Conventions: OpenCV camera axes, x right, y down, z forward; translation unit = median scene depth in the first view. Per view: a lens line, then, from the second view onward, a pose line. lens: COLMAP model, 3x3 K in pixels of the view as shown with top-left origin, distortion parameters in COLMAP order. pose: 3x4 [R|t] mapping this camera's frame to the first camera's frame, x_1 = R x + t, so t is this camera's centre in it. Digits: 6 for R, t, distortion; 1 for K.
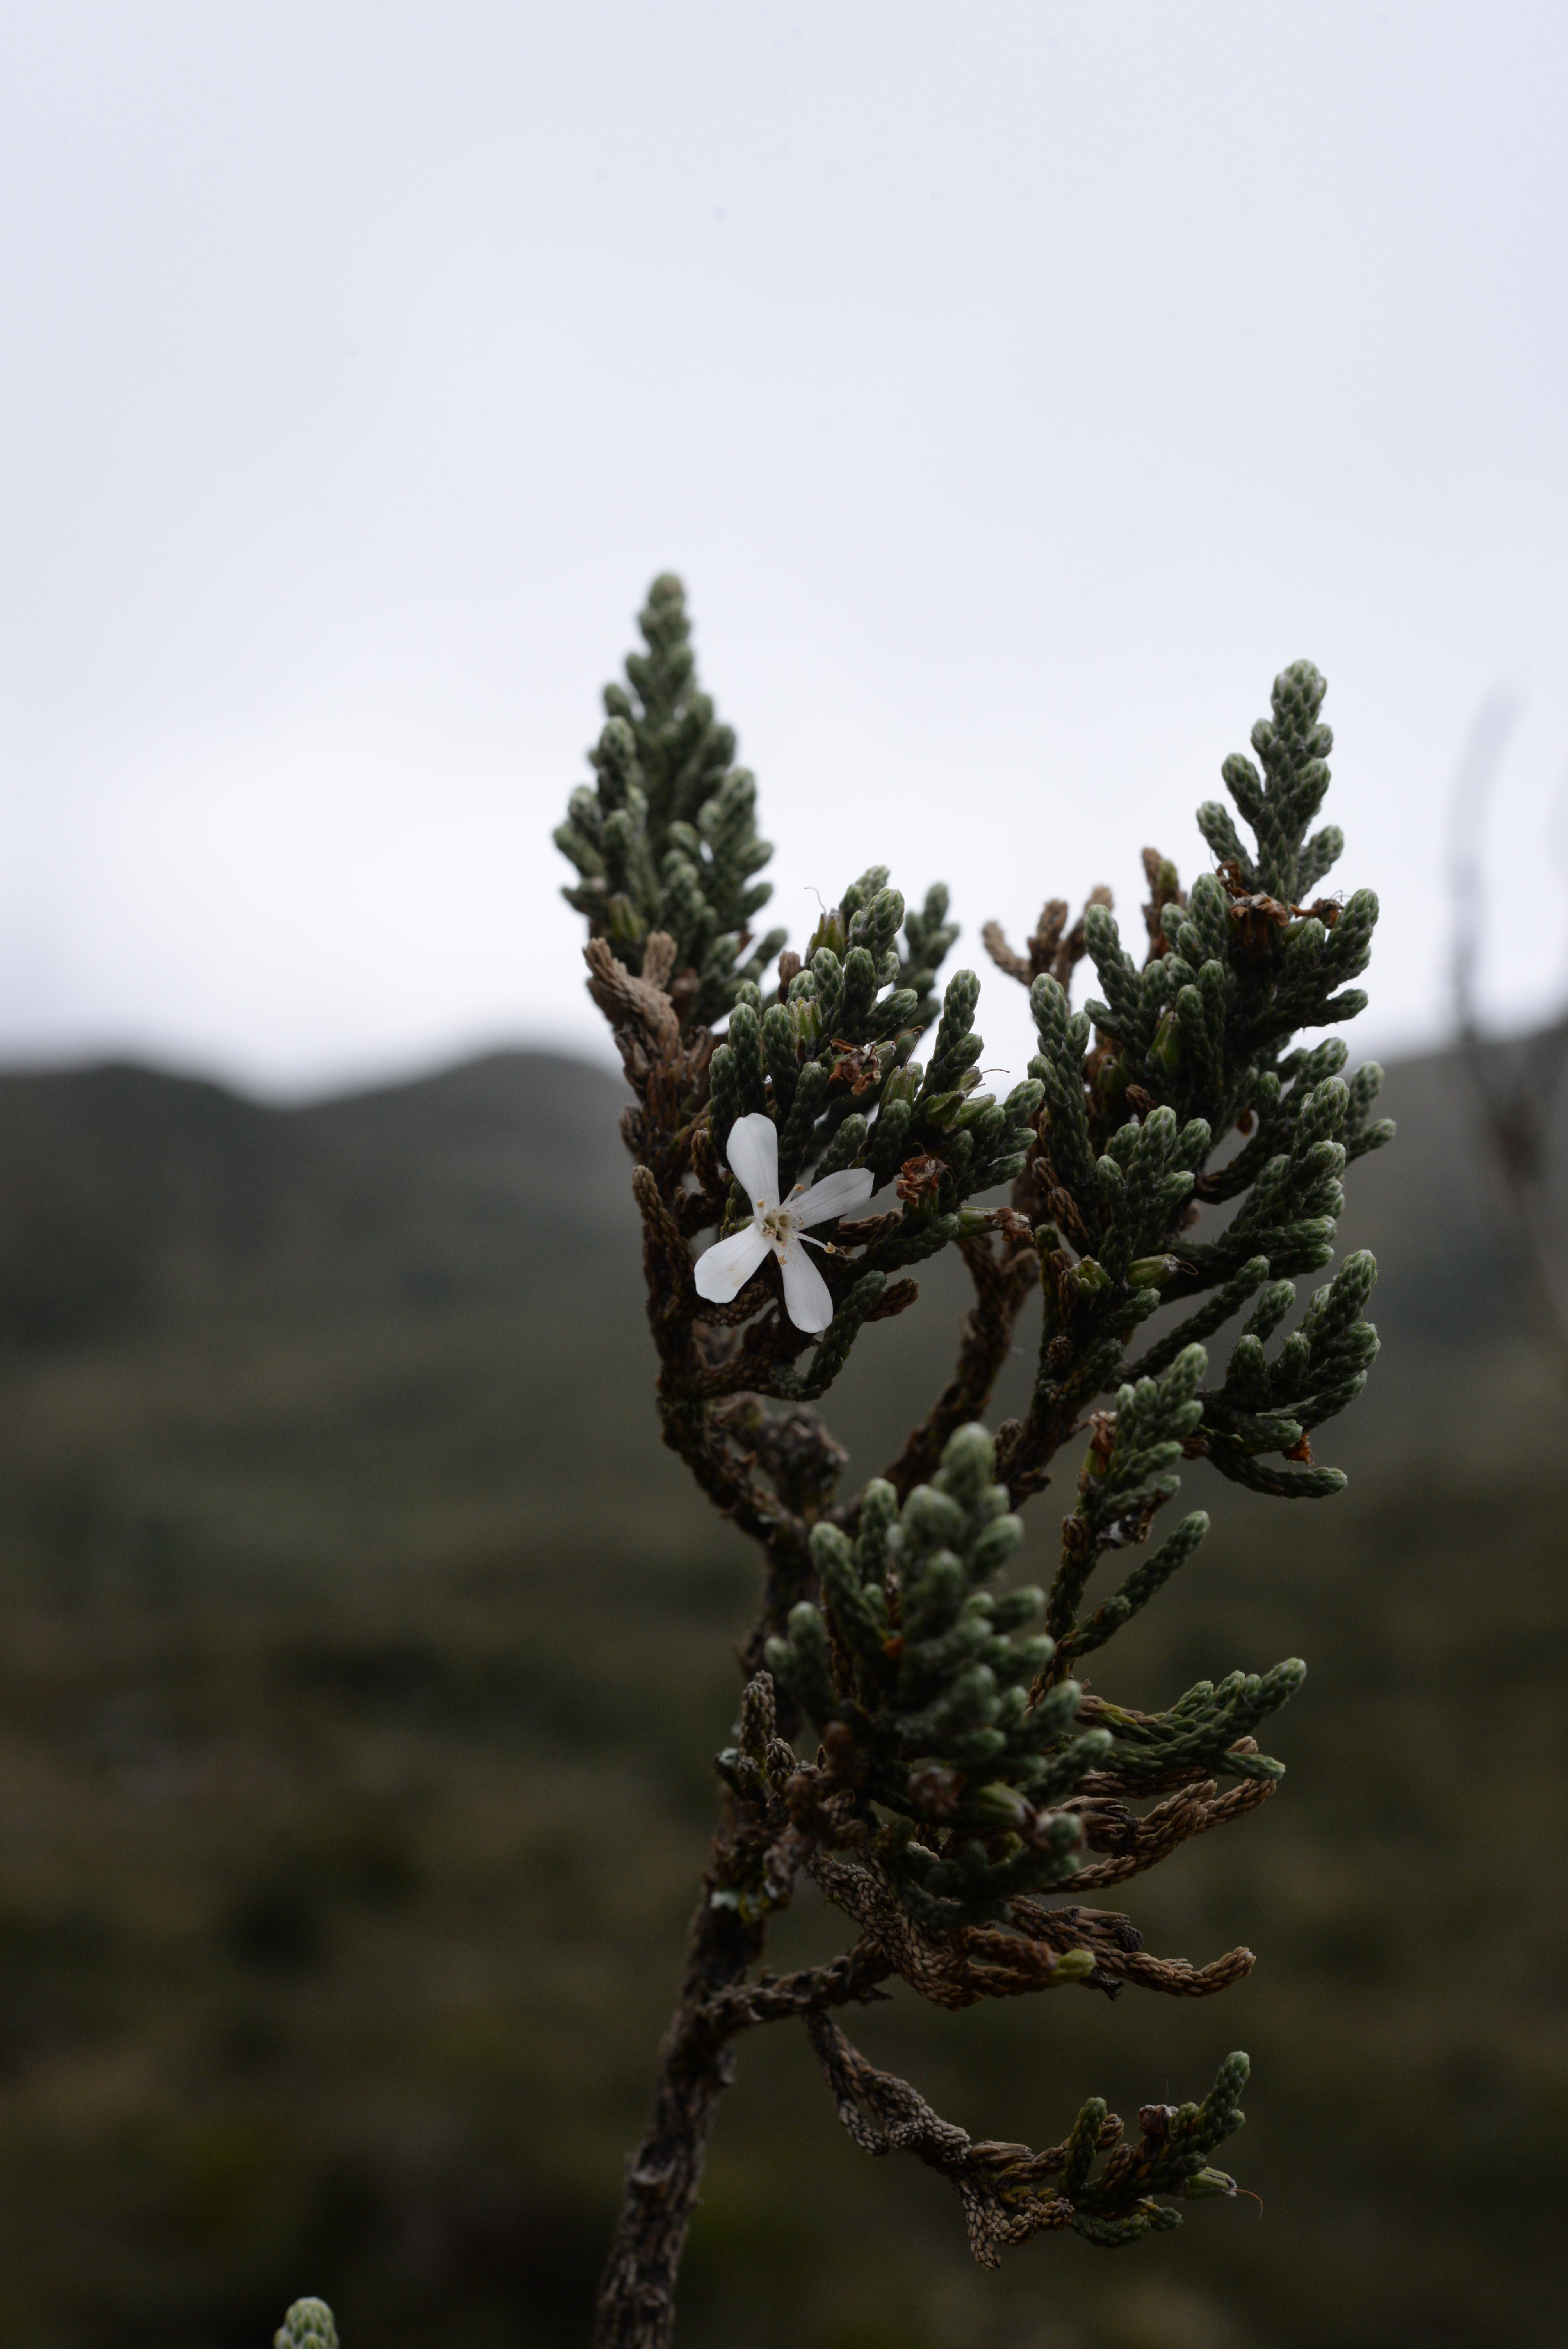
lens RADIAL K [[3791.4, 0, 804.3], [0, 3791.4, 1190.8], [0, 0, 1]] dist [0.010789, 0.000000]
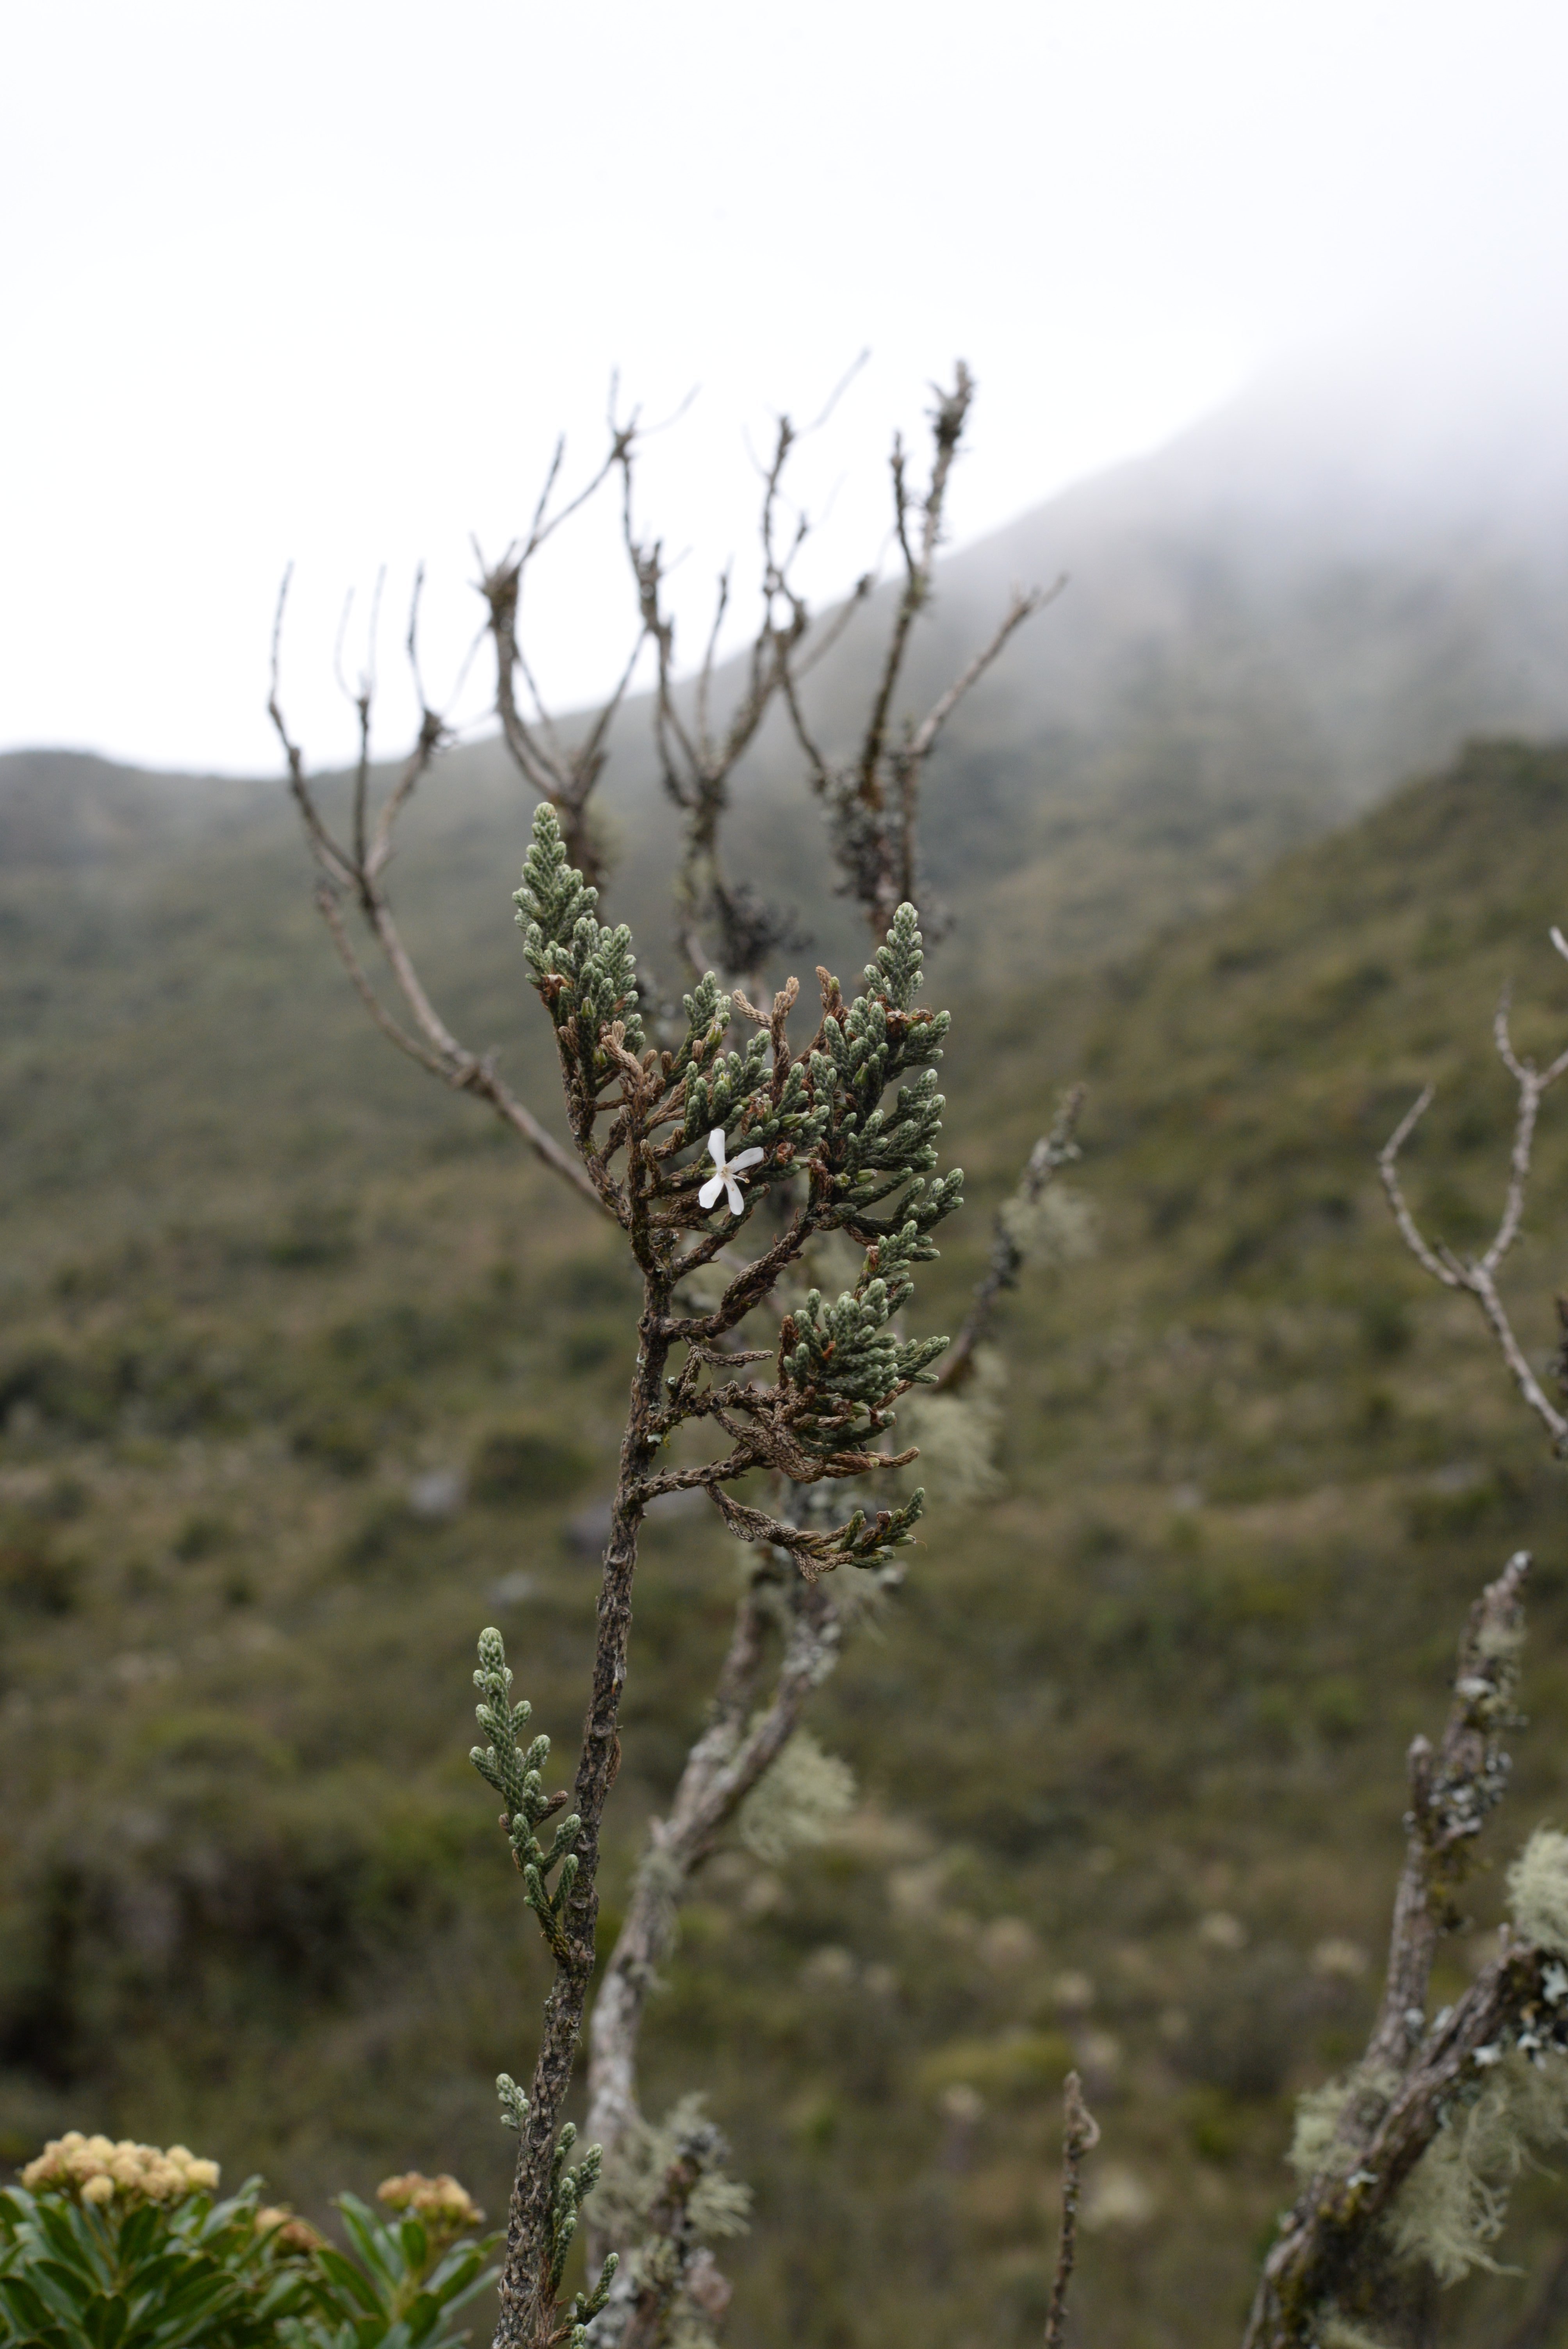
lens RADIAL K [[3791.4, 0, 682.3], [0, 3791.4, 1205.1], [0, 0, 1]] dist [0.010789, 0.000000]
pose [[0.962443, -0.077971, 0.260047, -0.642758], [0.031166, 0.983269, 0.179471, -0.392892], [-0.269689, -0.164626, 0.948771, -1.247597]]
